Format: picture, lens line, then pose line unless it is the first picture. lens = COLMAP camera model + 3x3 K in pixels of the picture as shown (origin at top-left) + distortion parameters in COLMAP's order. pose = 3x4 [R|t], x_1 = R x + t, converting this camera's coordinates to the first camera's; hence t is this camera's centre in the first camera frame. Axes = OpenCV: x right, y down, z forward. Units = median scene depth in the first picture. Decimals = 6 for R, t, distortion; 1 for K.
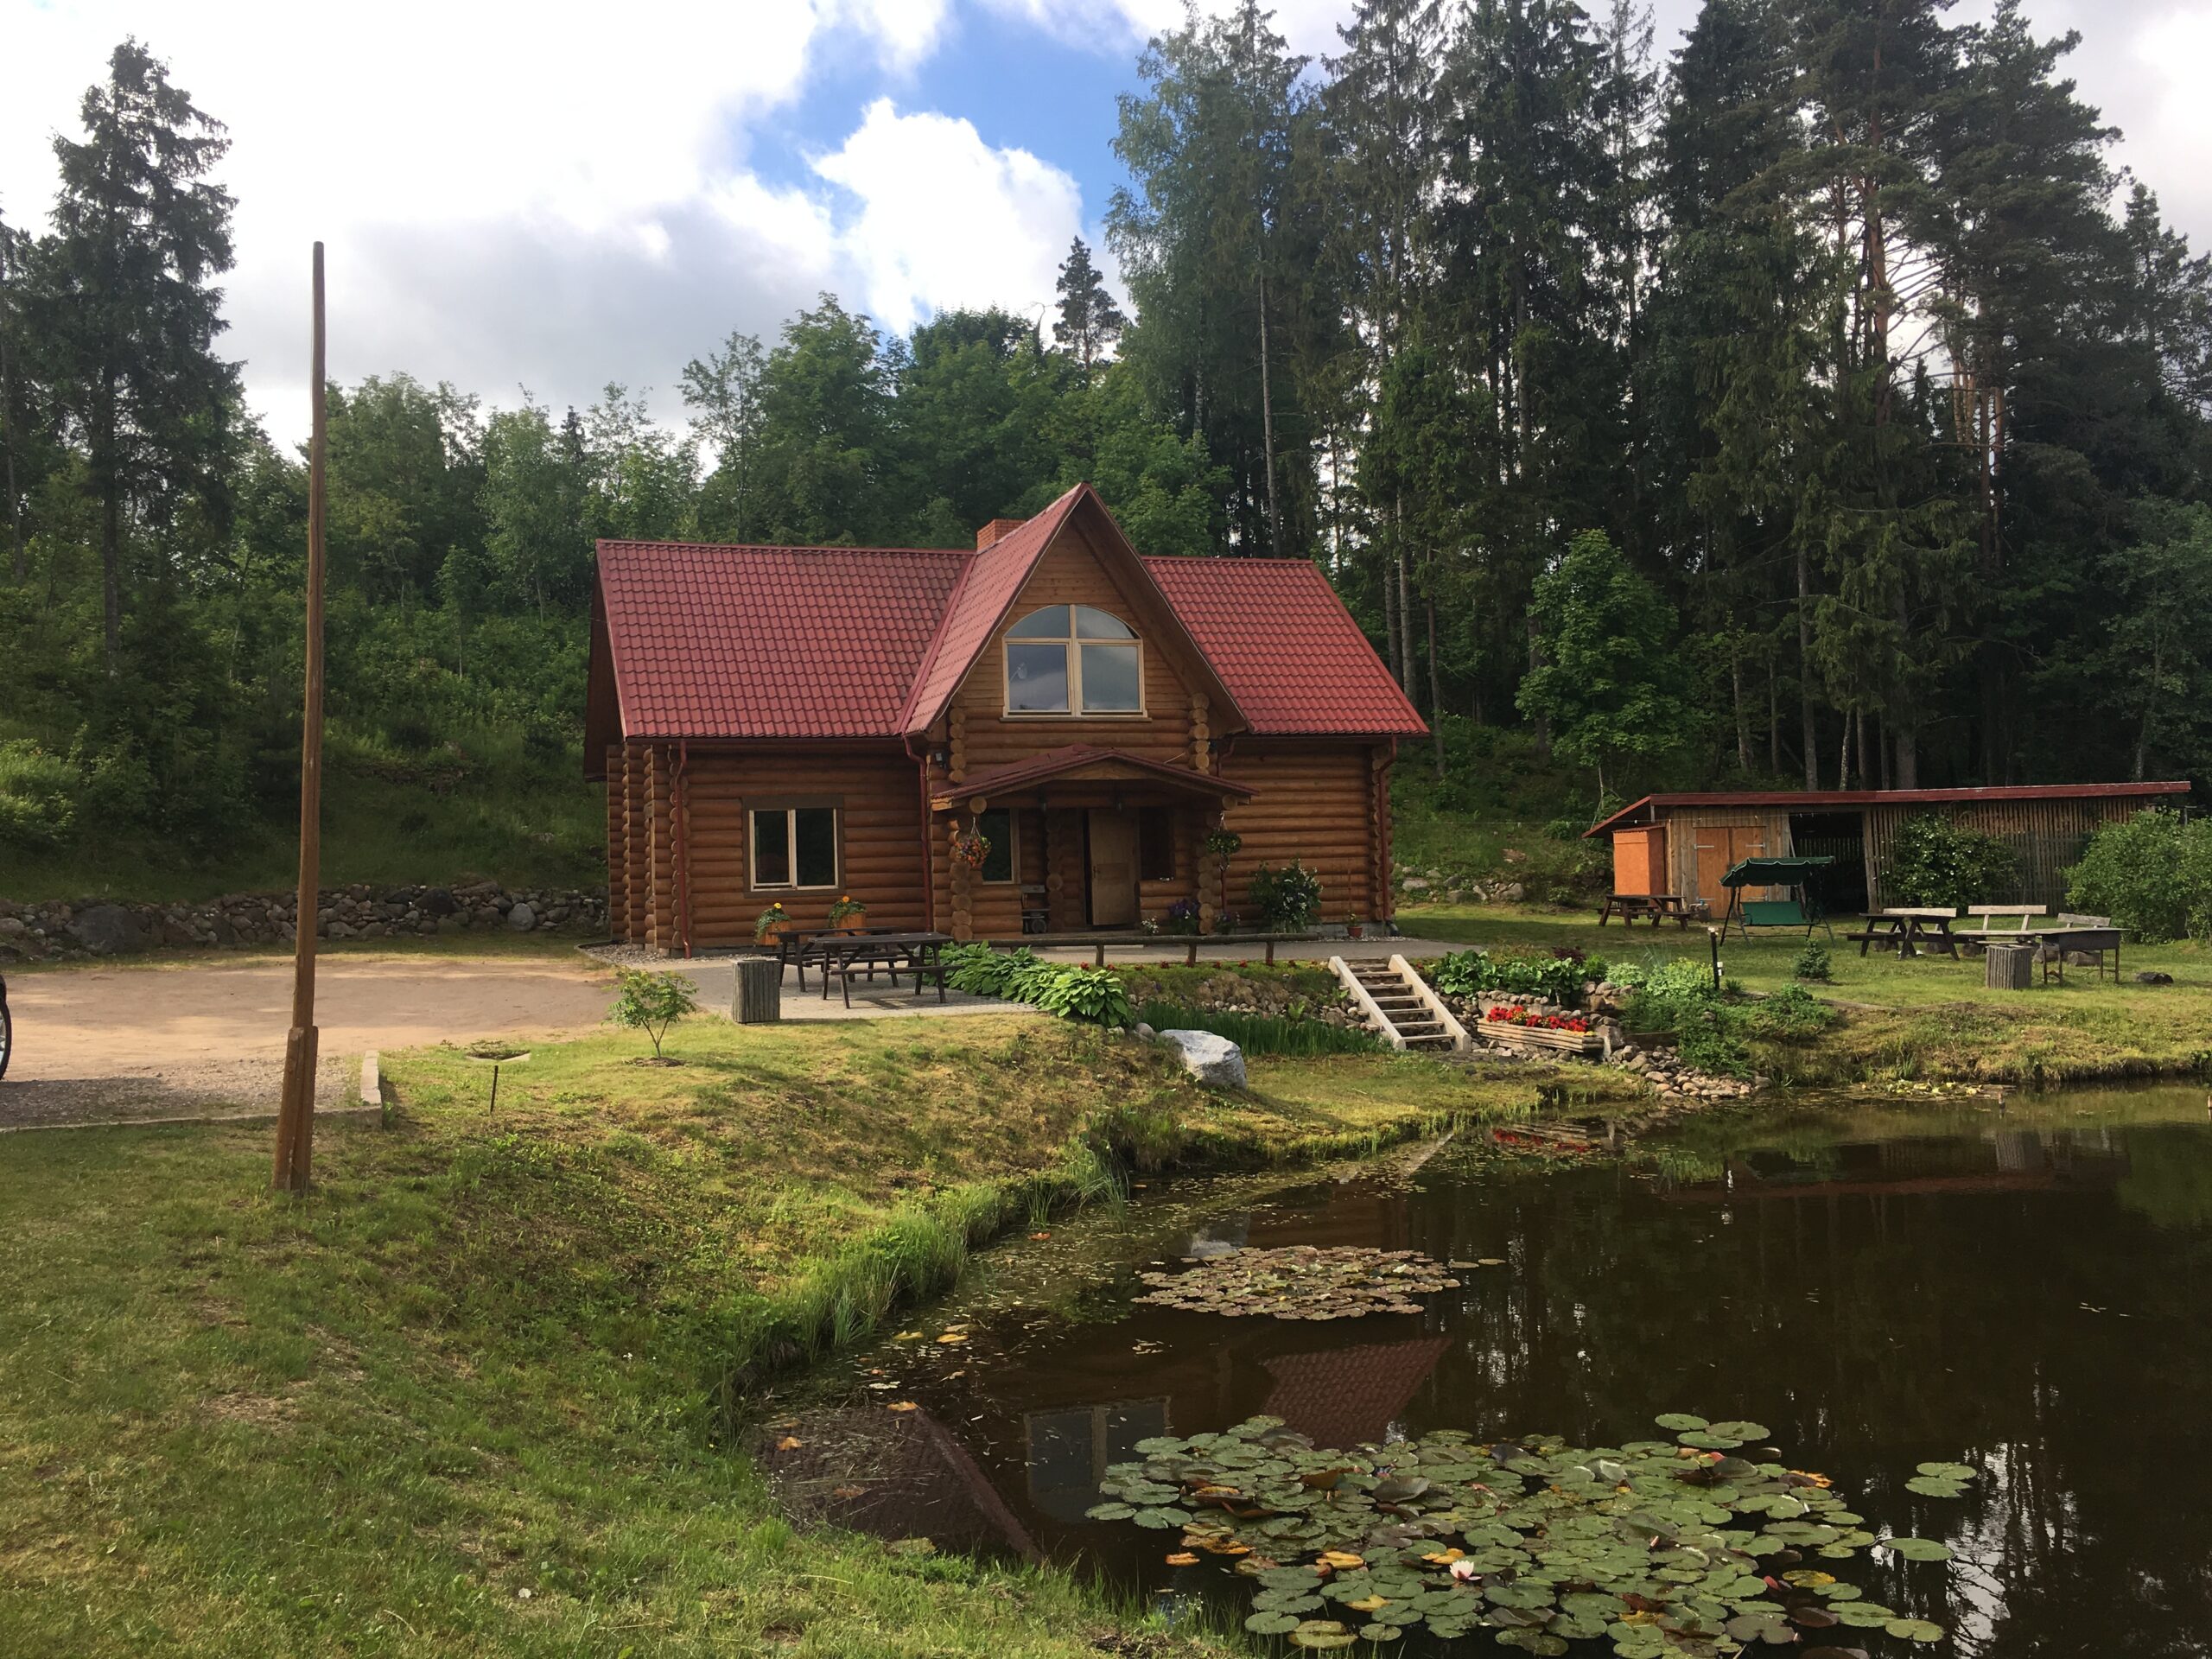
lens RADIAL K [[1869.3, 0, 1106.0], [0, 1869.3, 829.5], [0, 0, 1]] dist [0.063715, 0.003698]
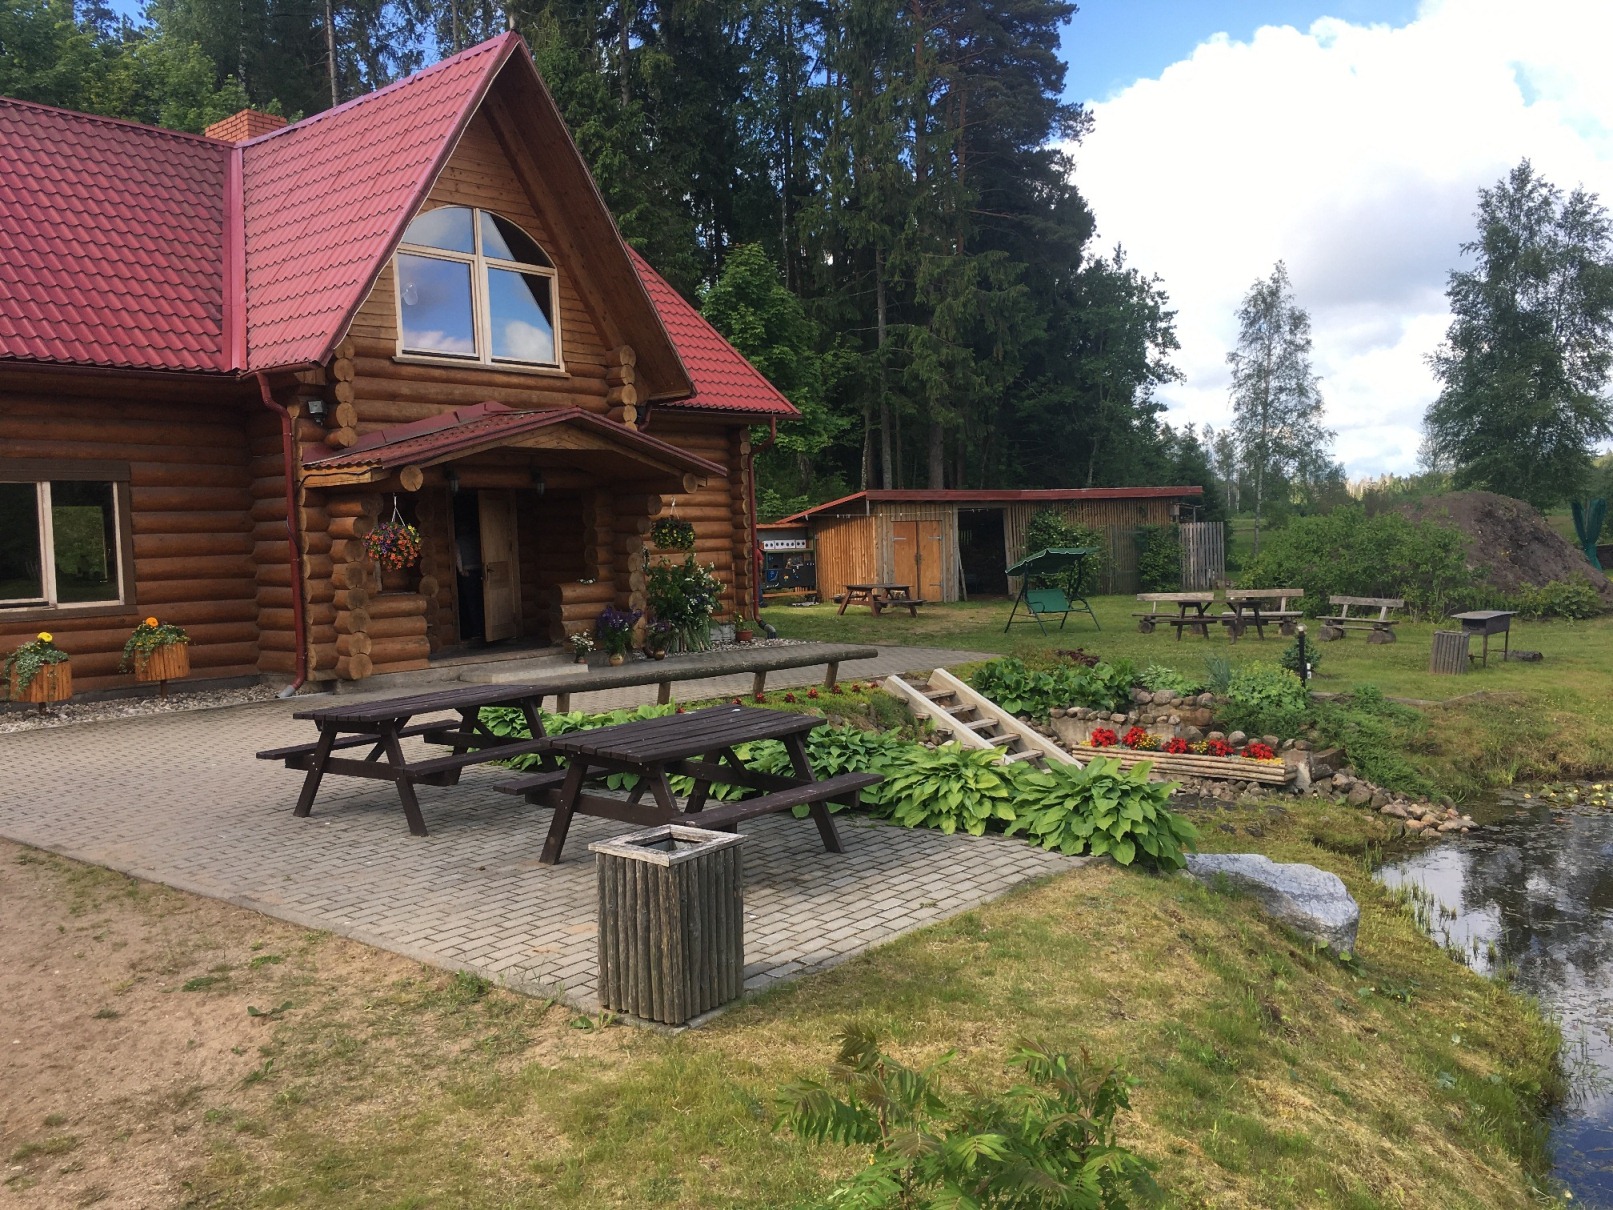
lens RADIAL K [[1363.1, 0, 806.5], [0, 1363.1, 605.0], [0, 0, 1]] dist [0.063715, 0.003698]
pose [[0.858100, -0.027159, 0.512764, -0.186619], [-0.002873, 0.998331, 0.057686, 0.003145], [-0.513475, -0.050974, 0.856589, 0.463247]]
